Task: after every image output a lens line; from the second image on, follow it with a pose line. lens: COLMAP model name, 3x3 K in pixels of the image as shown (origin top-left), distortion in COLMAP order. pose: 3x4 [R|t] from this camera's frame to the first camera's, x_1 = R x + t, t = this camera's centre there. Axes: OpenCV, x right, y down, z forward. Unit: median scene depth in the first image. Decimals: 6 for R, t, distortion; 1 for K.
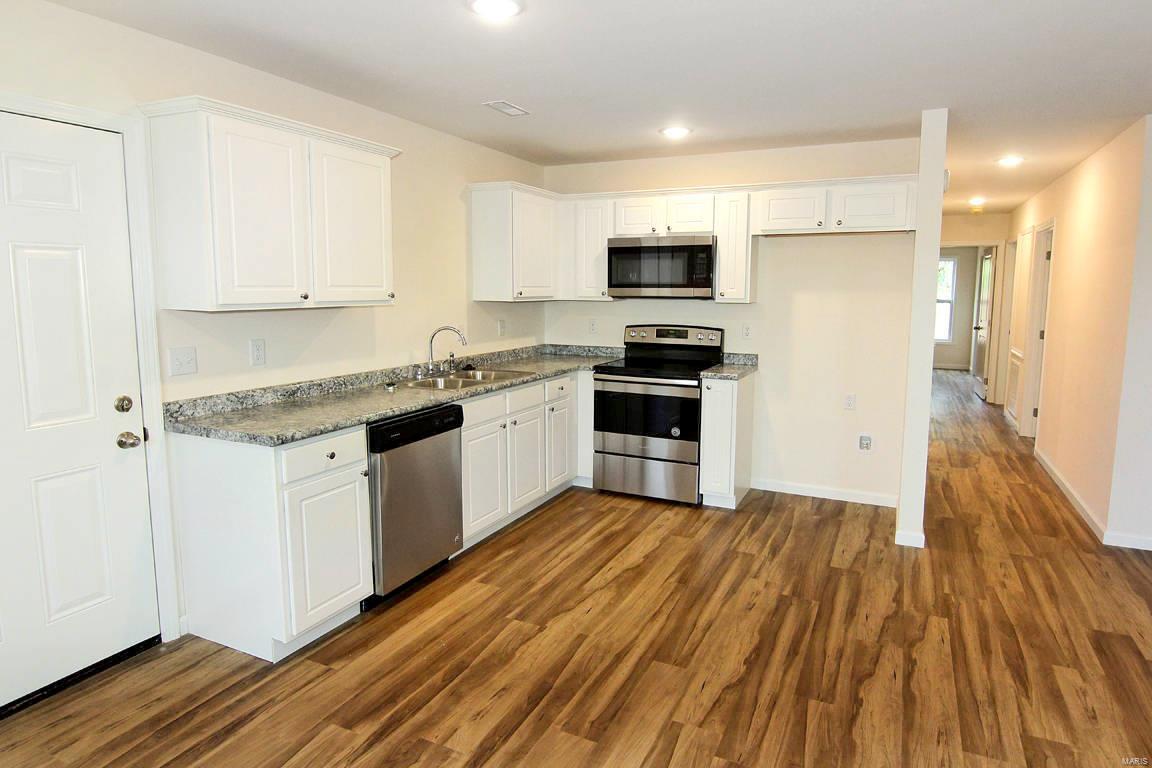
lens RADIAL K [[651.6, 0, 587.5], [0, 651.6, 361.8], [0, 0, 1]] dist [-0.004510, -0.012067]
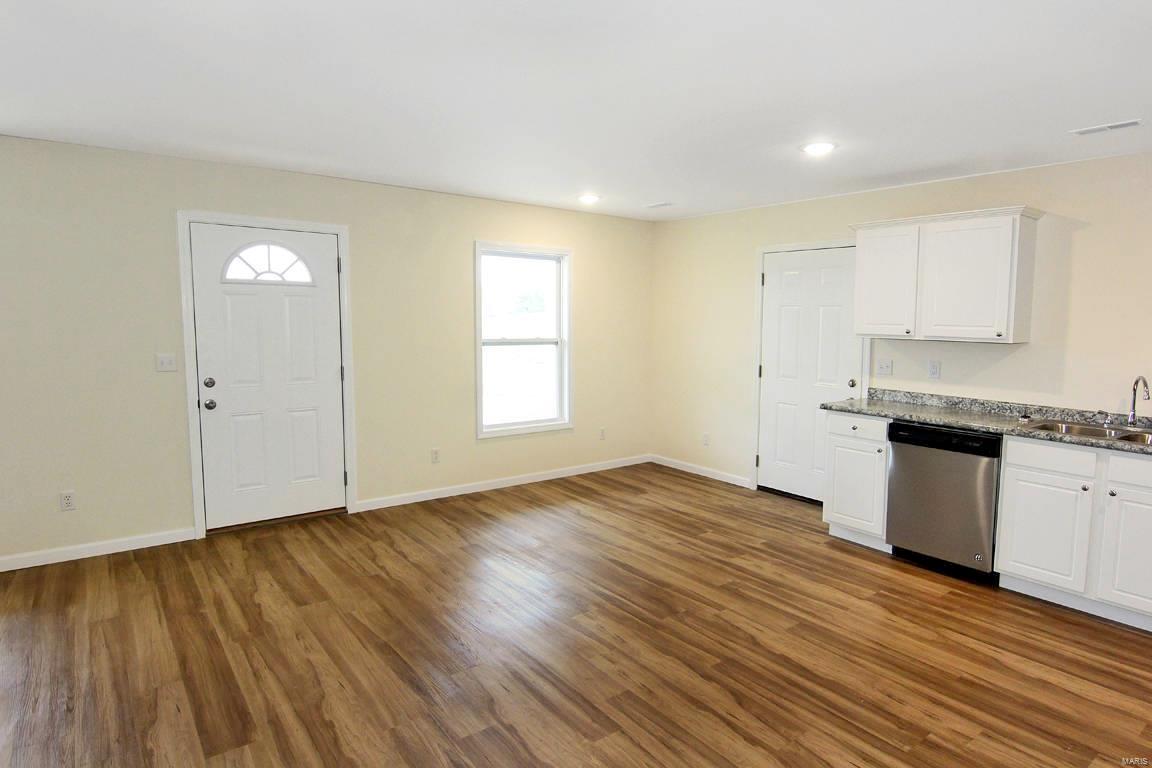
lens RADIAL K [[651.6, 0, 592.1], [0, 651.6, 380.4], [0, 0, 1]] dist [-0.004510, -0.012067]
pose [[-0.443663, 0.079013, -0.892704, 1.127854], [-0.120472, 0.981807, 0.146773, -0.111052], [0.888060, 0.172663, -0.426072, 0.911888]]
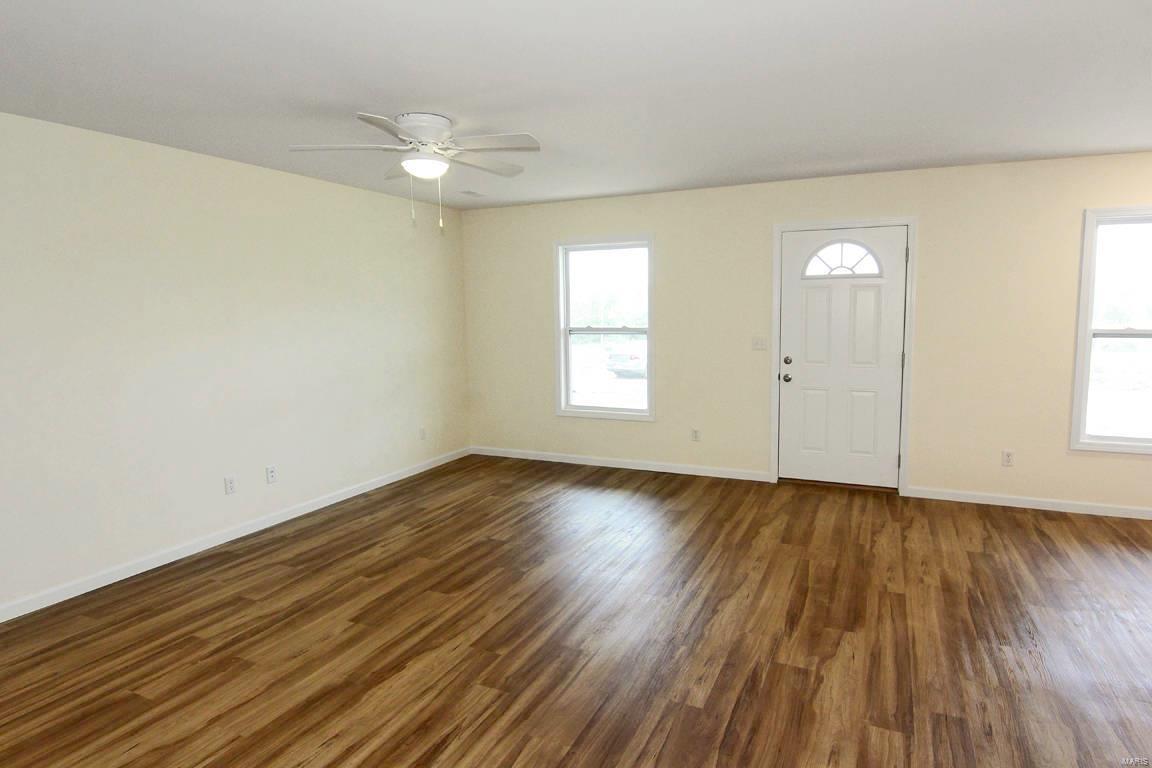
lens RADIAL K [[651.6, 0, 578.9], [0, 651.6, 409.3], [0, 0, 1]] dist [-0.004510, -0.012067]
pose [[-0.999886, 0.009590, -0.011700, 0.839367], [0.006099, 0.963284, 0.268414, -0.146706], [0.013845, 0.268312, -0.963233, 1.279532]]
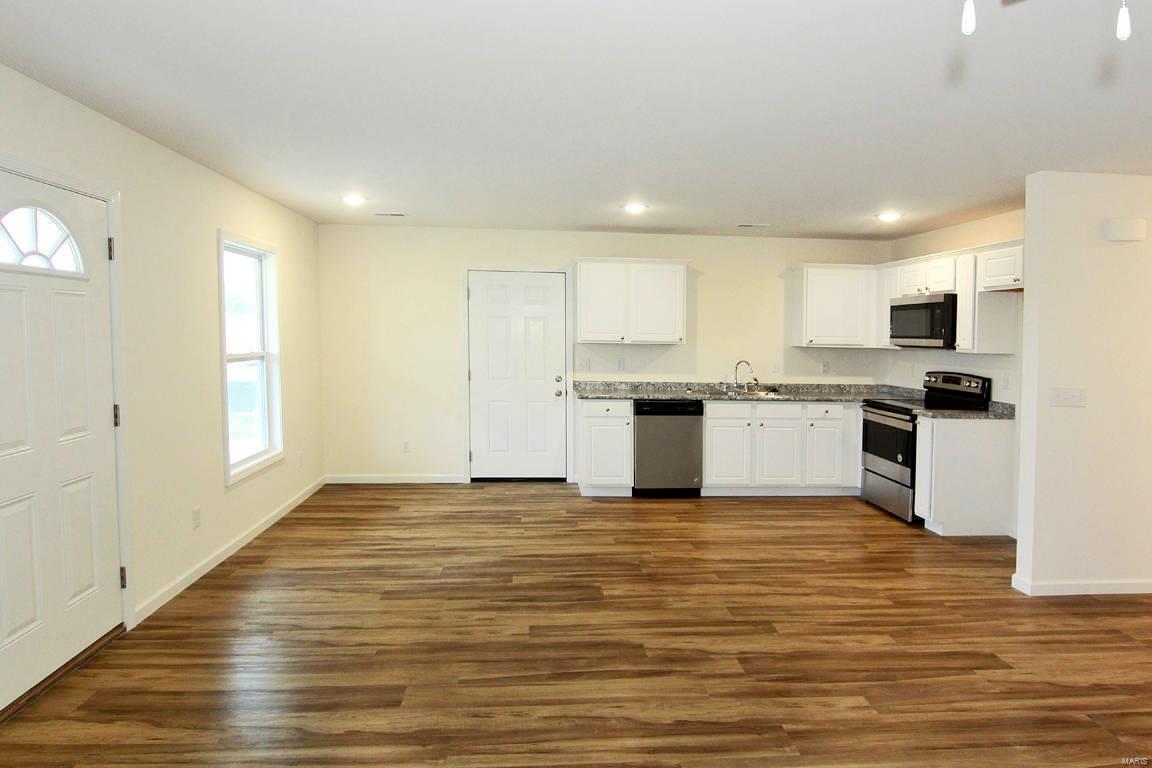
lens RADIAL K [[651.6, 0, 586.7], [0, 651.6, 357.6], [0, 0, 1]] dist [-0.004510, -0.012067]
pose [[0.503935, 0.035341, -0.863018, 1.221355], [-0.113469, 0.993212, -0.025585, 0.028537], [0.856256, 0.110820, 0.504524, -0.157694]]
